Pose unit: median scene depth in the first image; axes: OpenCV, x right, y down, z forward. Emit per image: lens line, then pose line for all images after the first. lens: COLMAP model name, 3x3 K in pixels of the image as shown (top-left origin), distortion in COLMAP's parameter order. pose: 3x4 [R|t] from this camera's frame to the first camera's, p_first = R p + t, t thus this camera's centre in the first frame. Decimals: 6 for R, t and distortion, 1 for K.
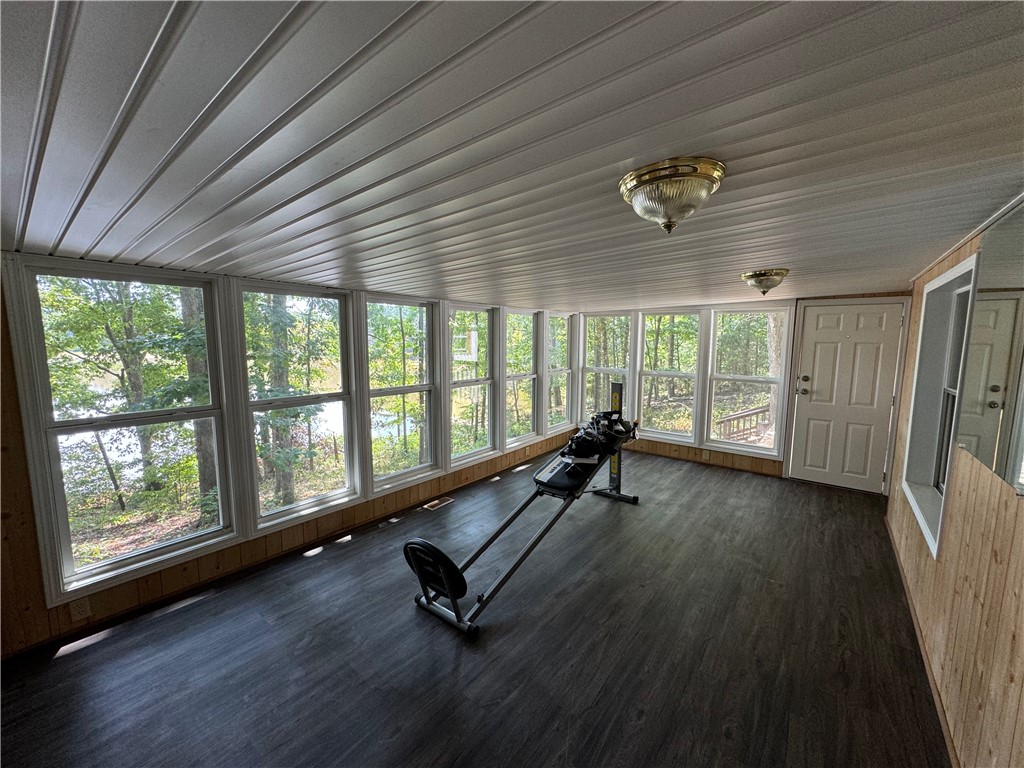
lens RADIAL K [[404.9, 0, 514.1], [0, 404.9, 387.2], [0, 0, 1]] dist [-0.003914, -0.000700]
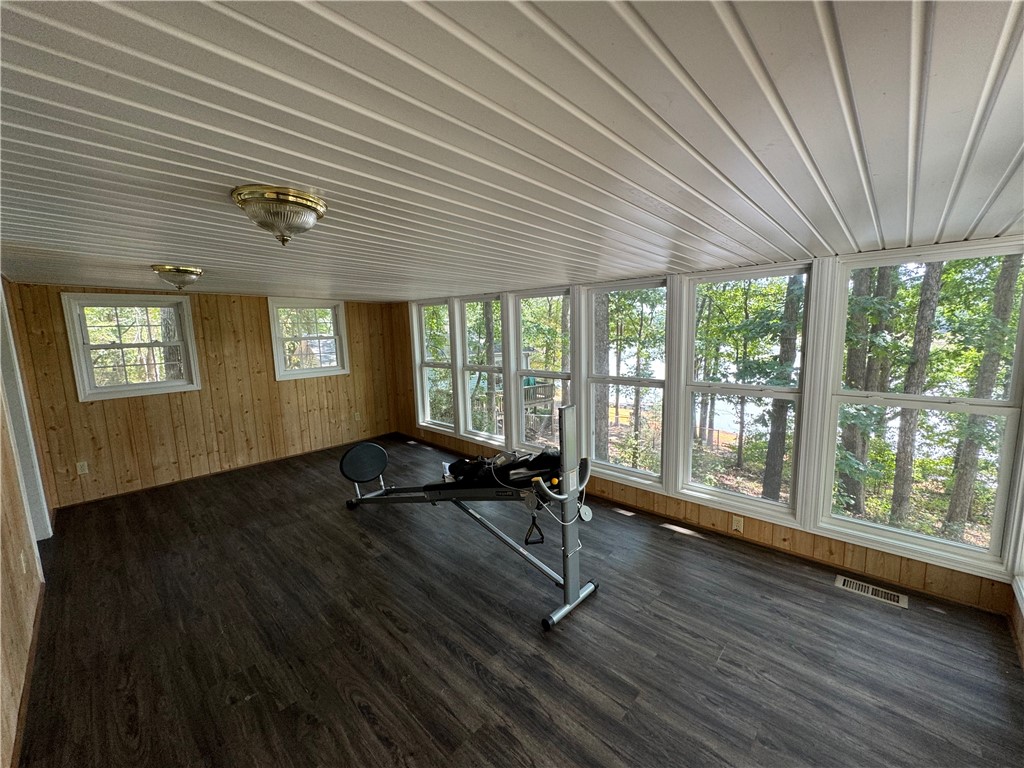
lens RADIAL K [[404.9, 0, 516.9], [0, 404.9, 385.7], [0, 0, 1]] dist [-0.003914, -0.000700]
pose [[-0.093574, 0.133649, -0.986601, 0.753273], [-0.099016, 0.984787, 0.142795, -0.104636], [0.990676, 0.111051, -0.078917, 0.912357]]
